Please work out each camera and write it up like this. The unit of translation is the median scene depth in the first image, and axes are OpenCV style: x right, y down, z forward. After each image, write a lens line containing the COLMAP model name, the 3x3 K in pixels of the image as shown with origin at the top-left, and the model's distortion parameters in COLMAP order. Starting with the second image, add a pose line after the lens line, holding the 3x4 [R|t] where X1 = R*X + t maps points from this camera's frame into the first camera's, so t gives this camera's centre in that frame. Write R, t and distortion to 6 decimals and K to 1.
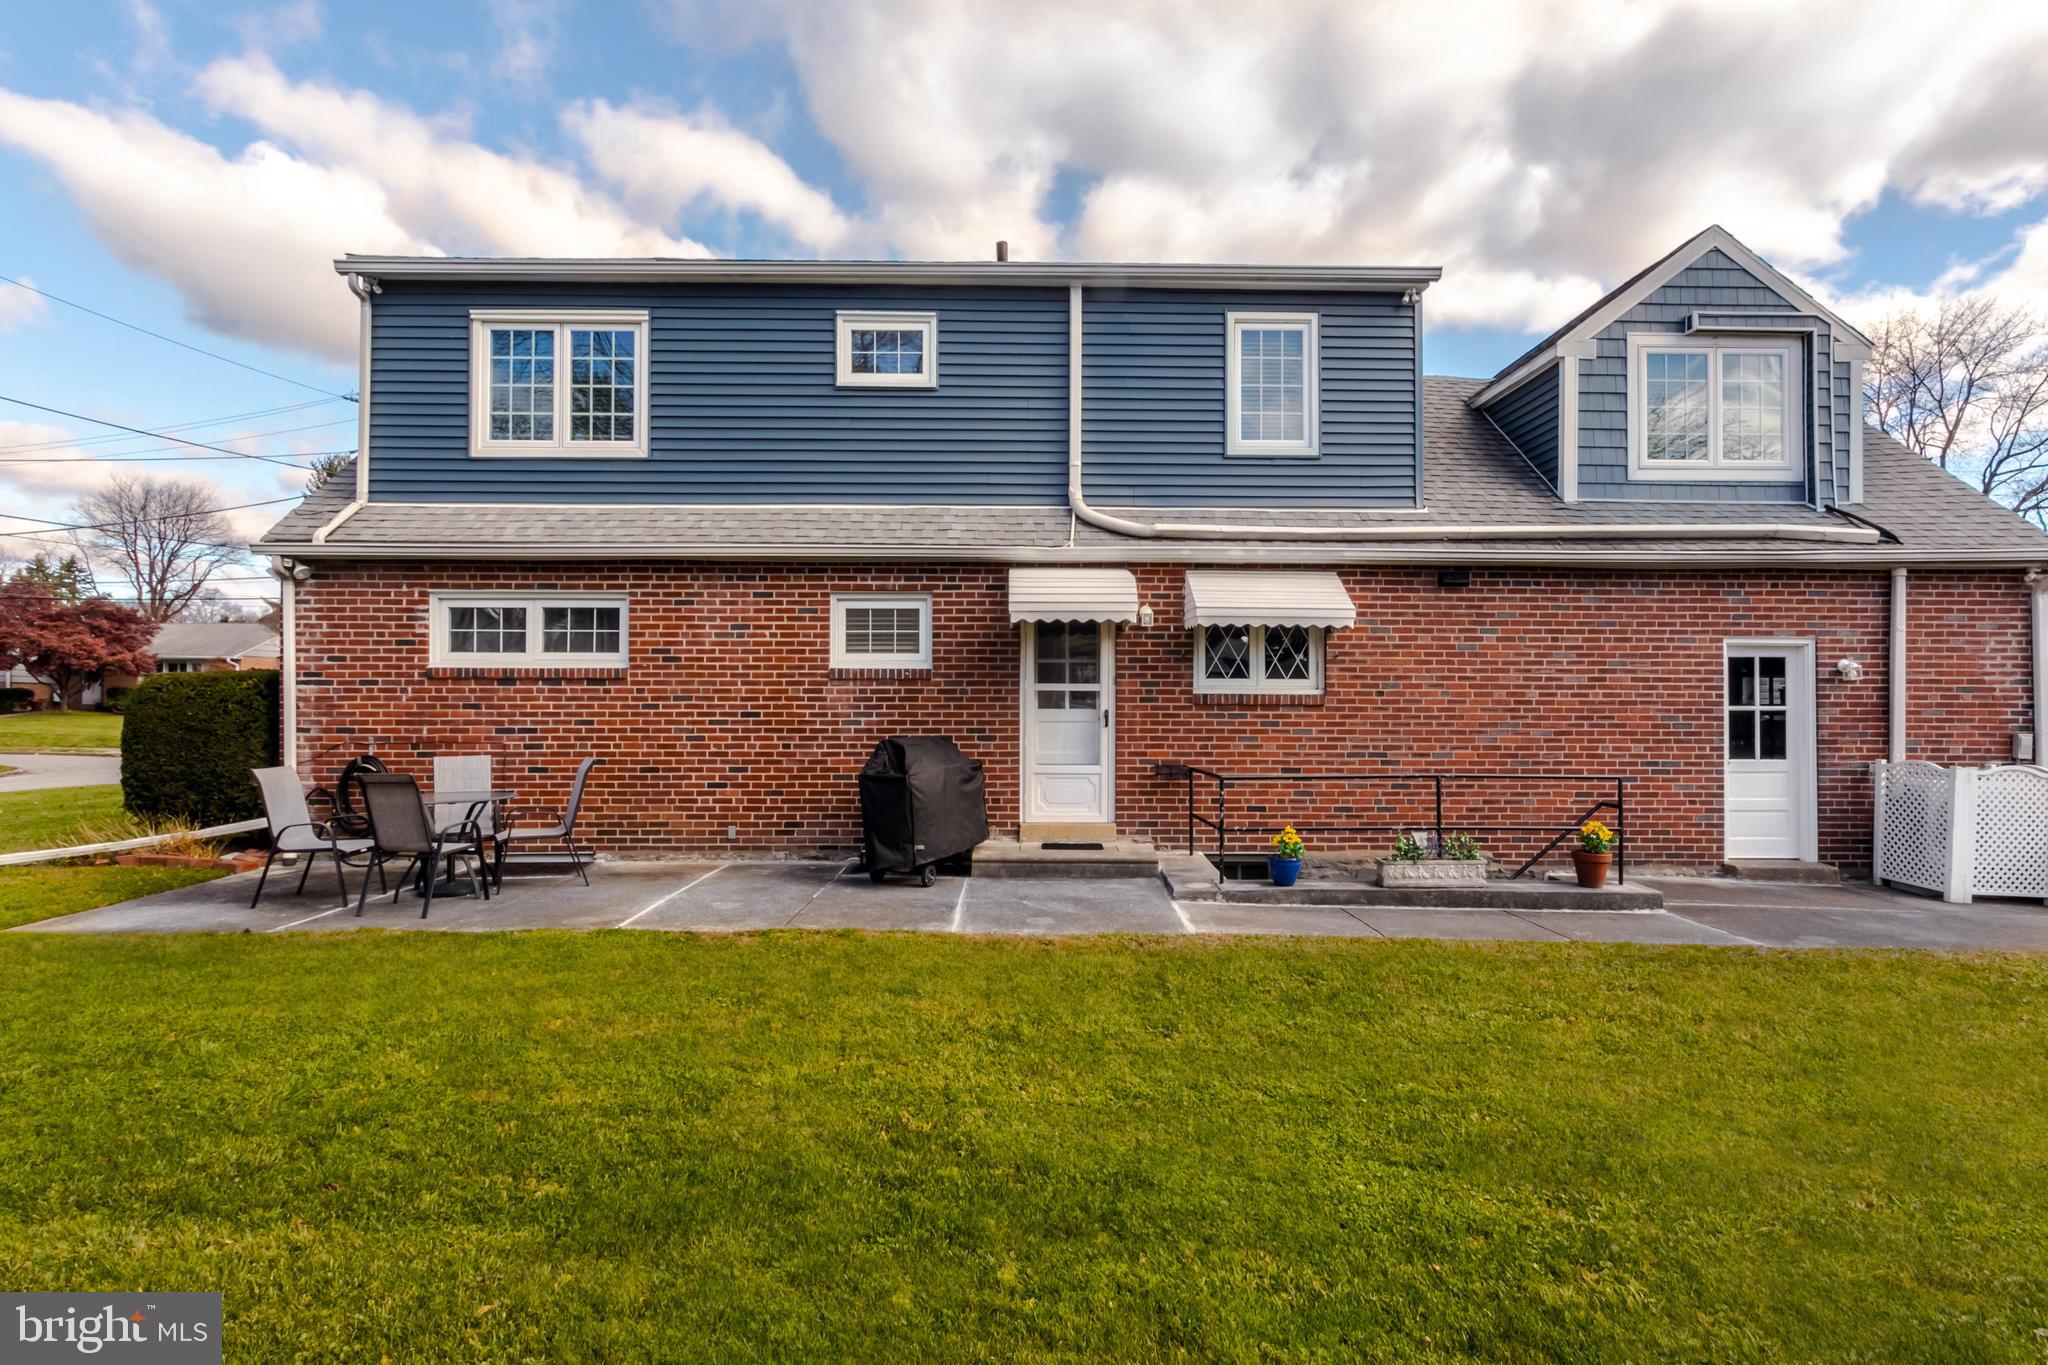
lens RADIAL K [[1002.9, 0, 1022.1], [0, 1002.9, 694.5], [0, 0, 1]] dist [-0.002544, 0.002838]
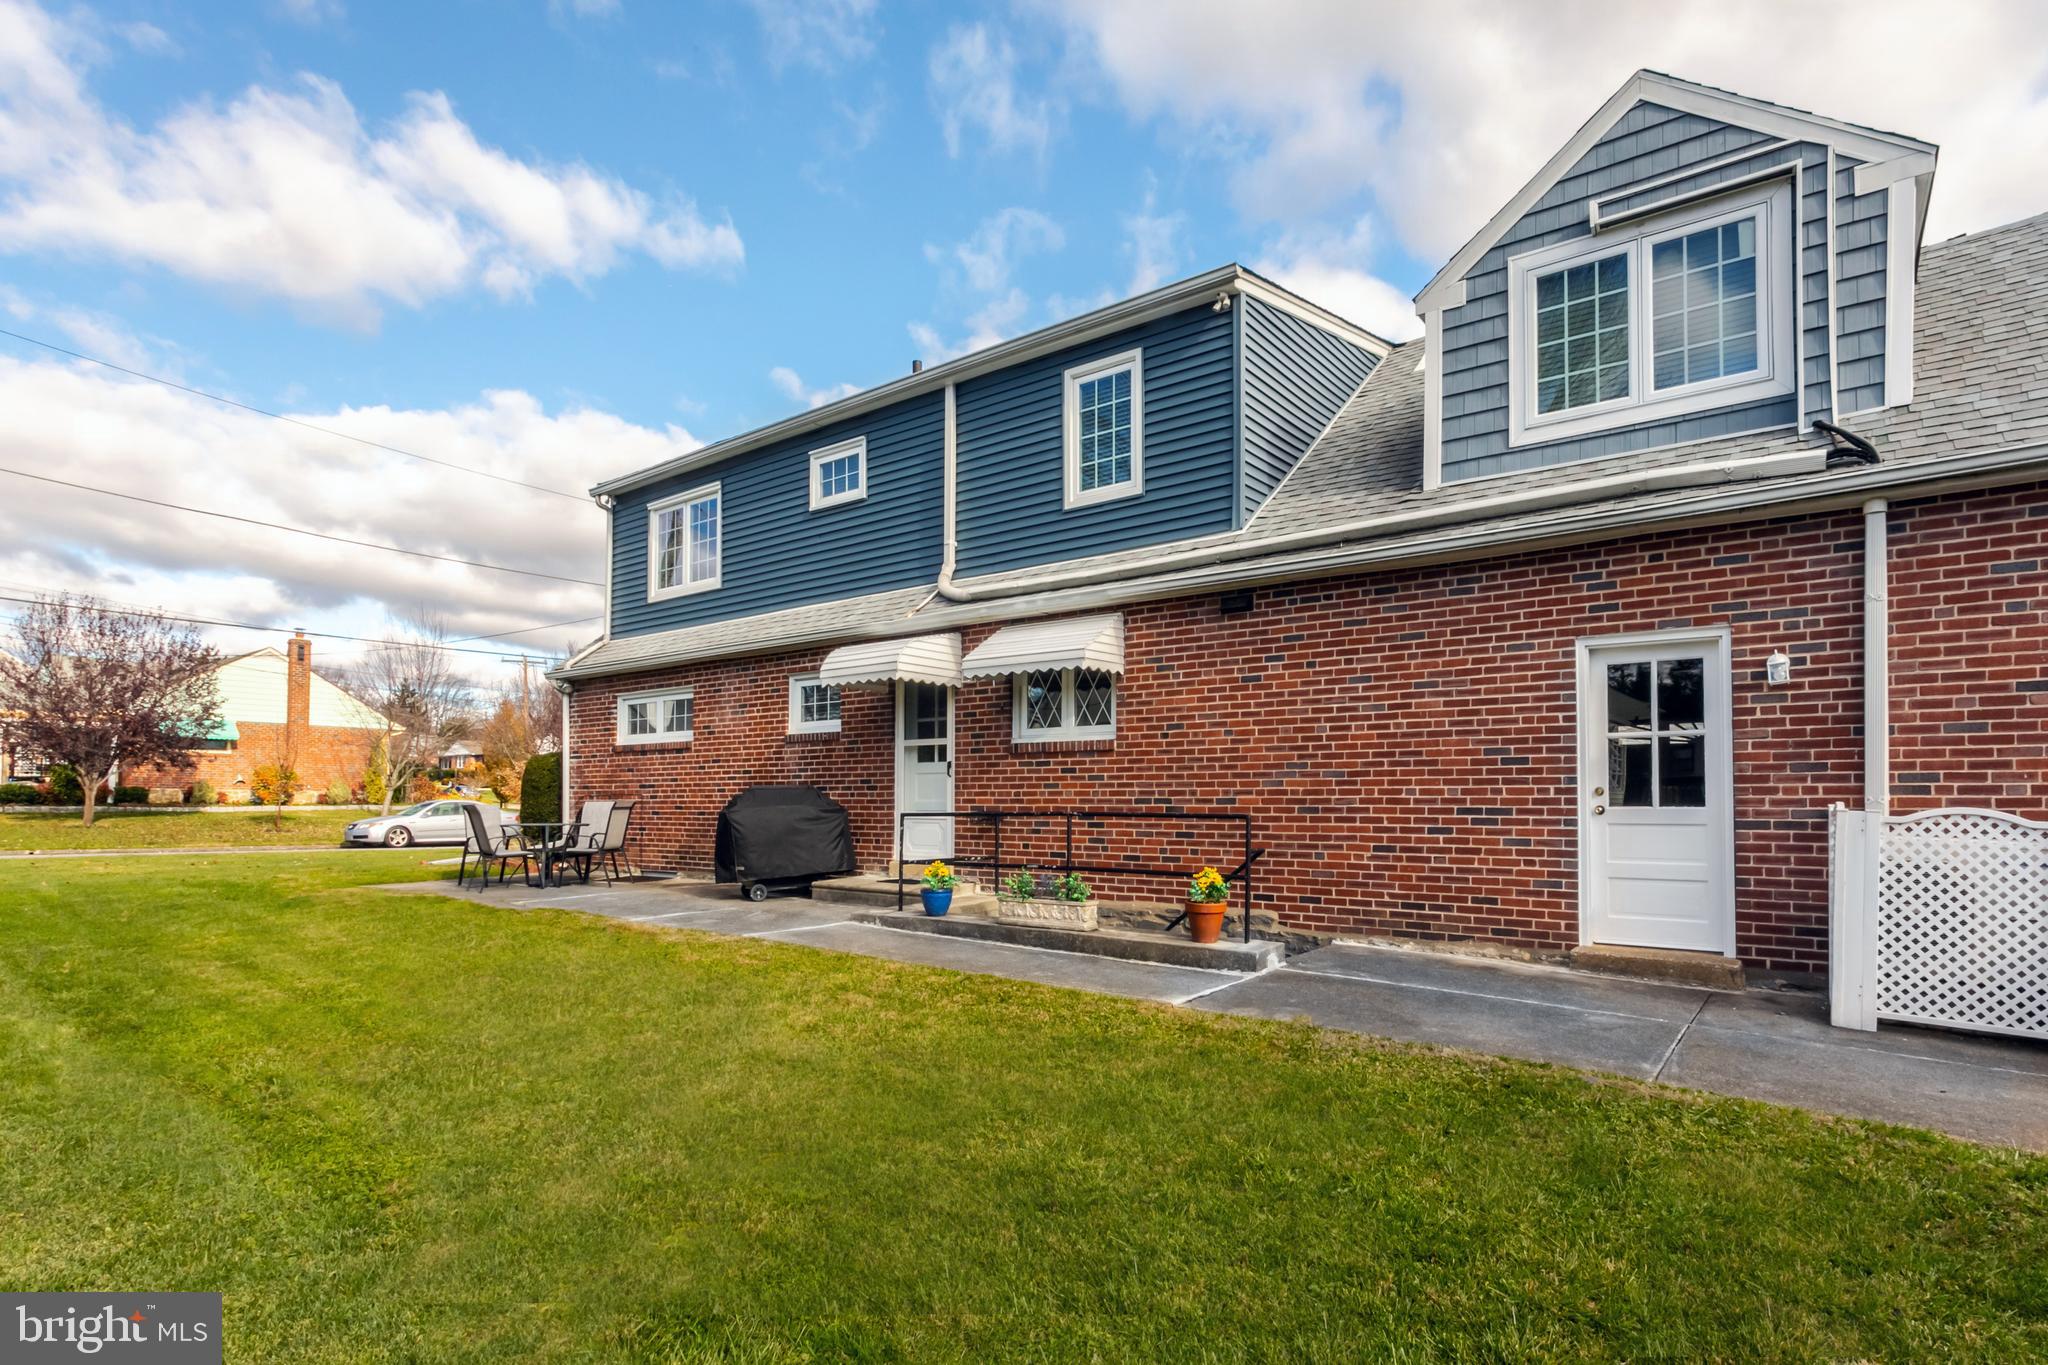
lens RADIAL K [[1002.9, 0, 1055.2], [0, 1002.9, 765.1], [0, 0, 1]] dist [-0.002544, 0.002838]
pose [[0.799417, -0.025591, -0.600231, 0.835393], [0.010670, 0.999540, -0.028405, 0.052206], [0.600681, 0.016303, 0.799322, 0.188444]]
